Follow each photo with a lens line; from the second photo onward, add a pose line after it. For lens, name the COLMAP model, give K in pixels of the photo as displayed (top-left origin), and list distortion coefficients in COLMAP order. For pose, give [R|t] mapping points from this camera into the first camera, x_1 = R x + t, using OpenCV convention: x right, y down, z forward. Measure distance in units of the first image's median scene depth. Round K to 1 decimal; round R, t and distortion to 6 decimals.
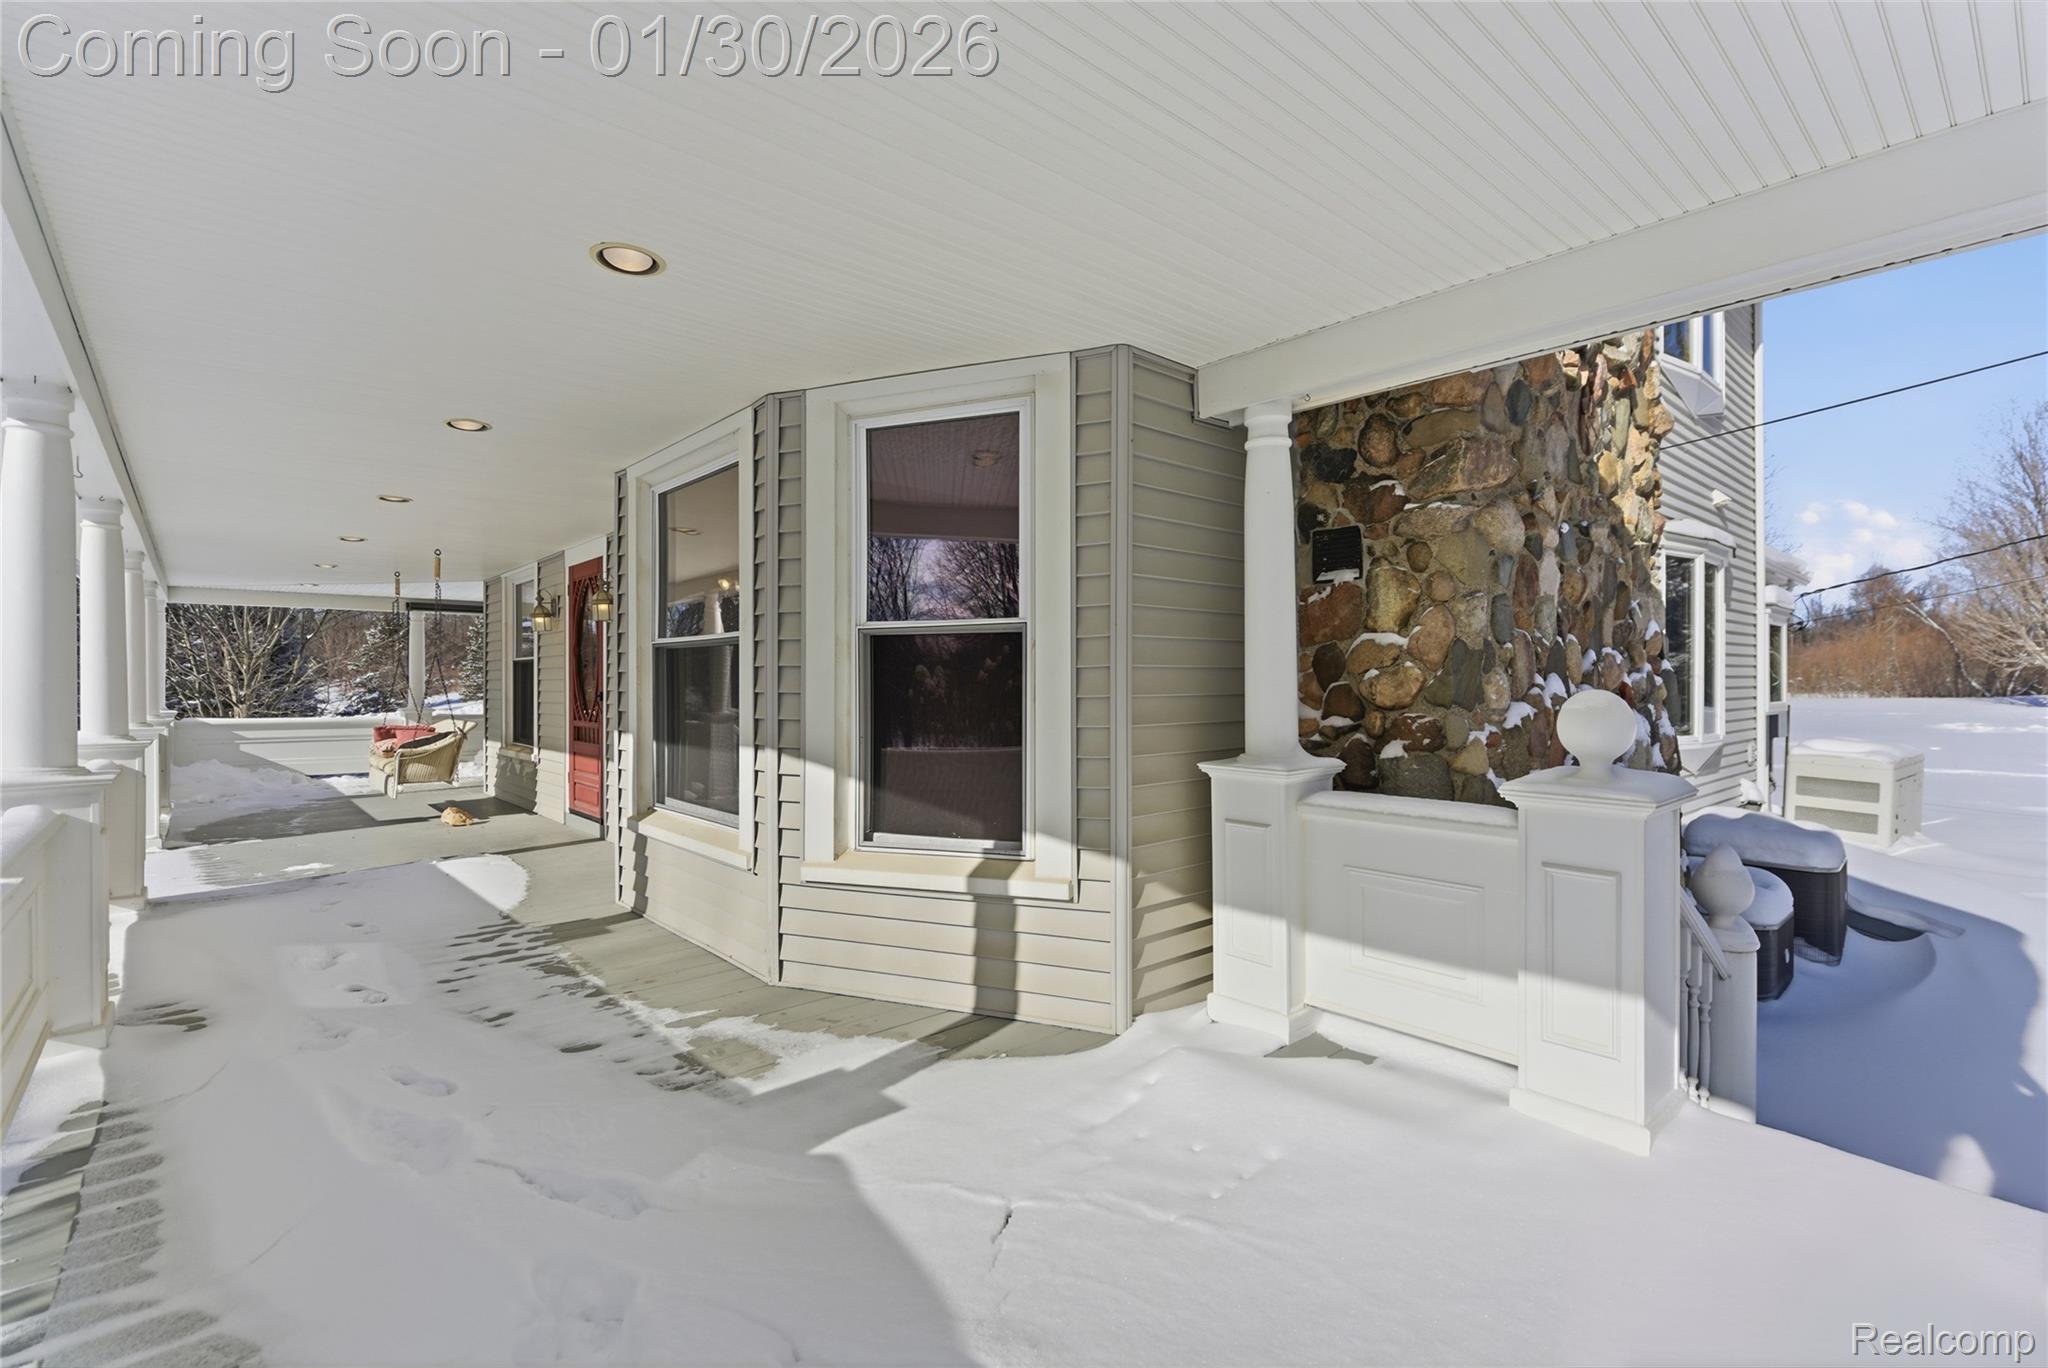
lens RADIAL K [[931.5, 0, 1024.0], [0, 931.5, 684.0], [0, 0, 1]] dist [0.001007, -0.000051]
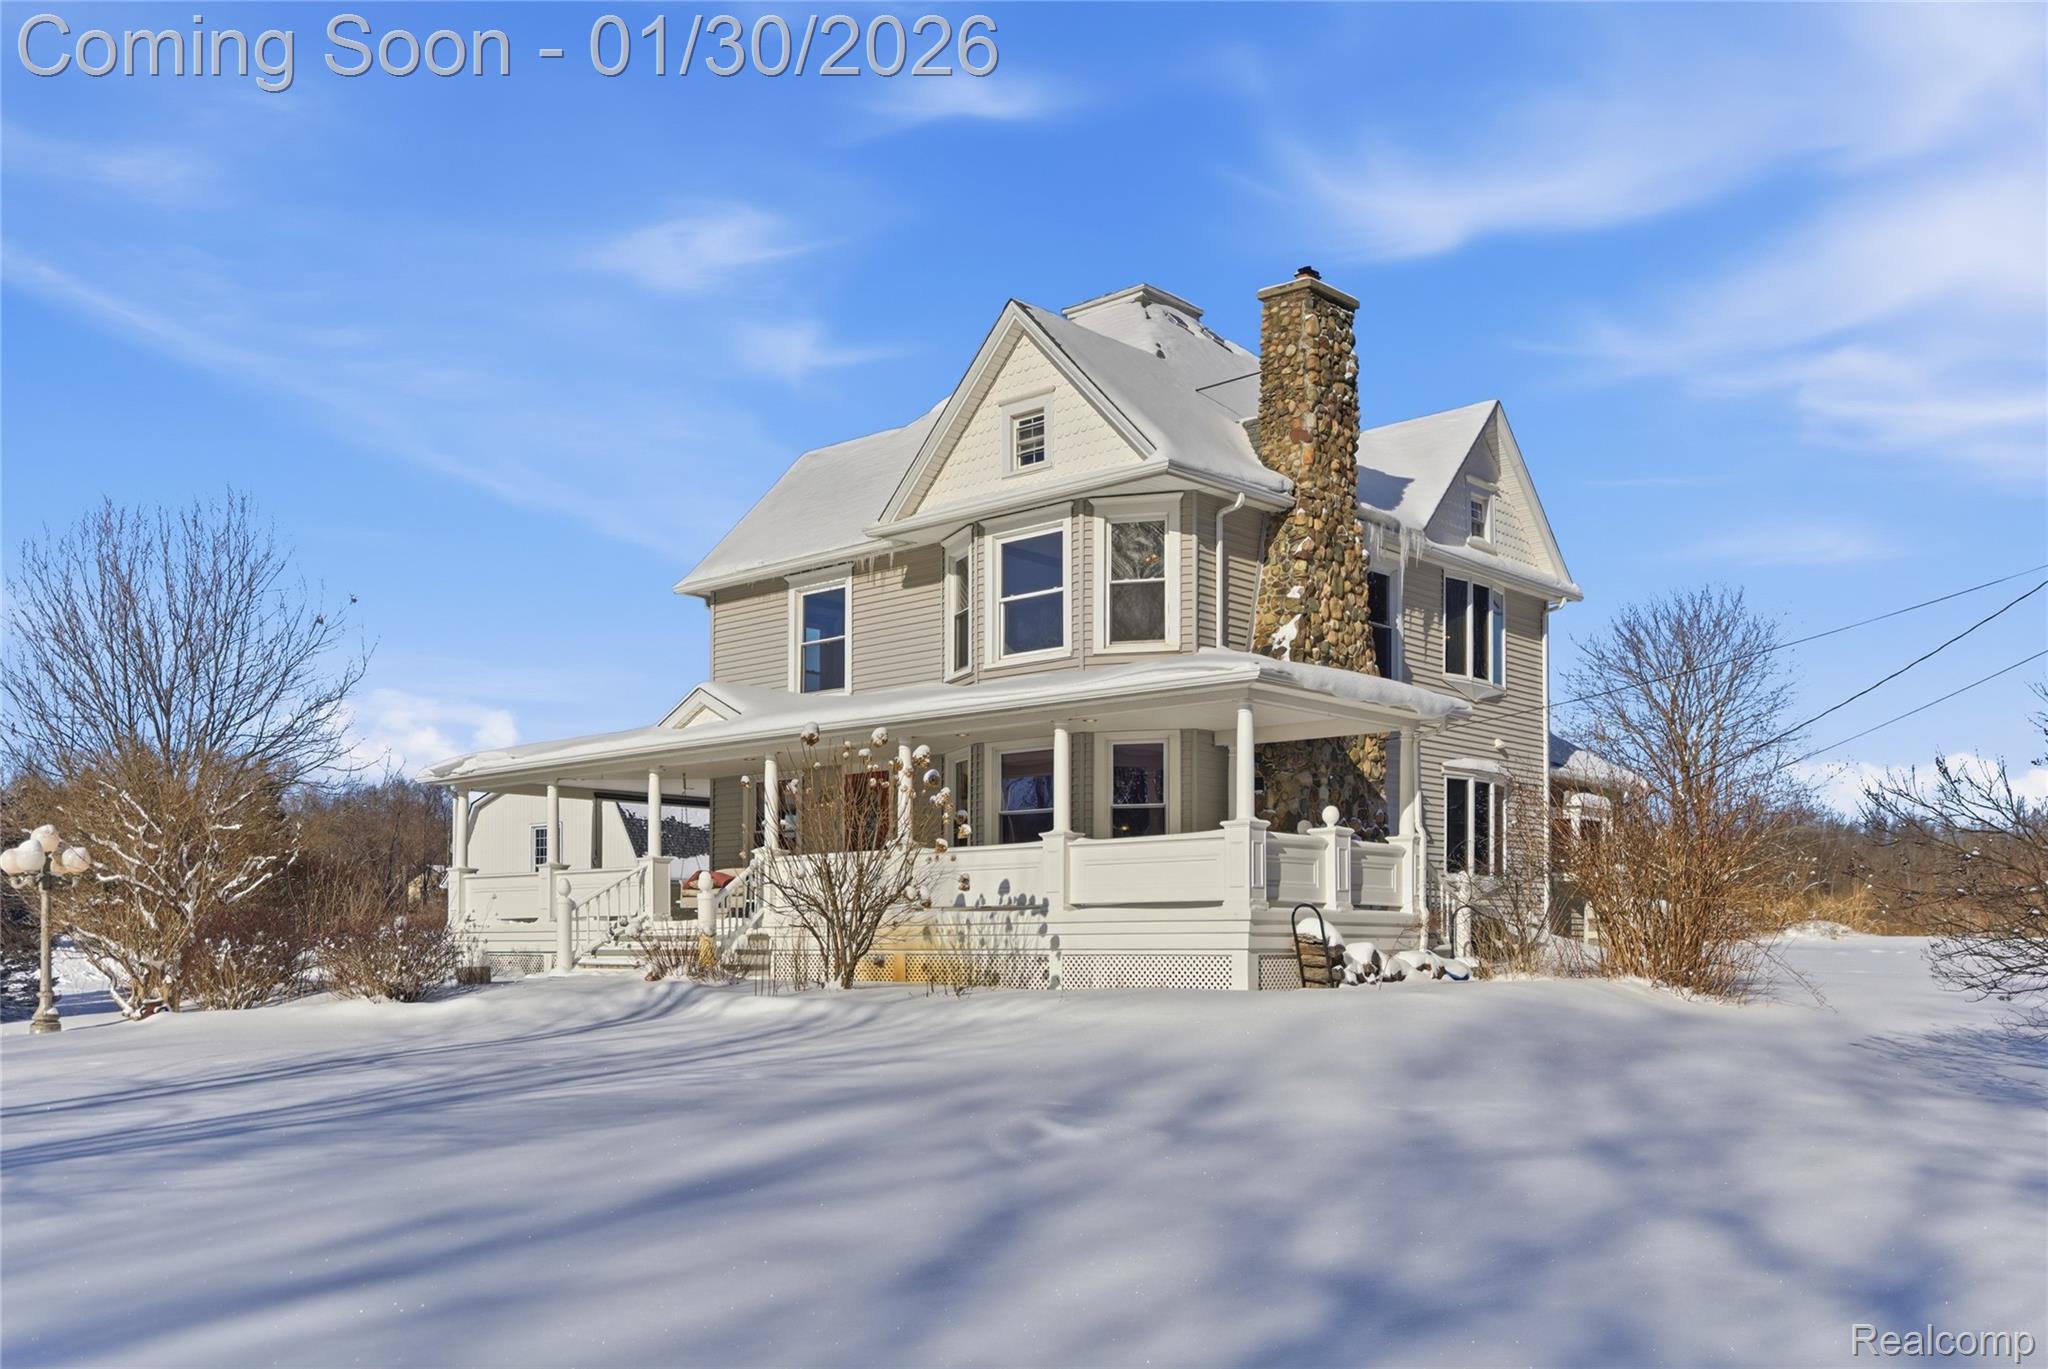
lens RADIAL K [[1803.2, 0, 1024.0], [0, 1803.2, 684.5], [0, 0, 1]] dist [0.005884, -0.000203]
pose [[0.993801, 0.015666, 0.110062, -1.110890], [0.001375, 0.988213, -0.153081, 0.450321], [-0.111163, 0.152283, 0.982065, -4.880599]]
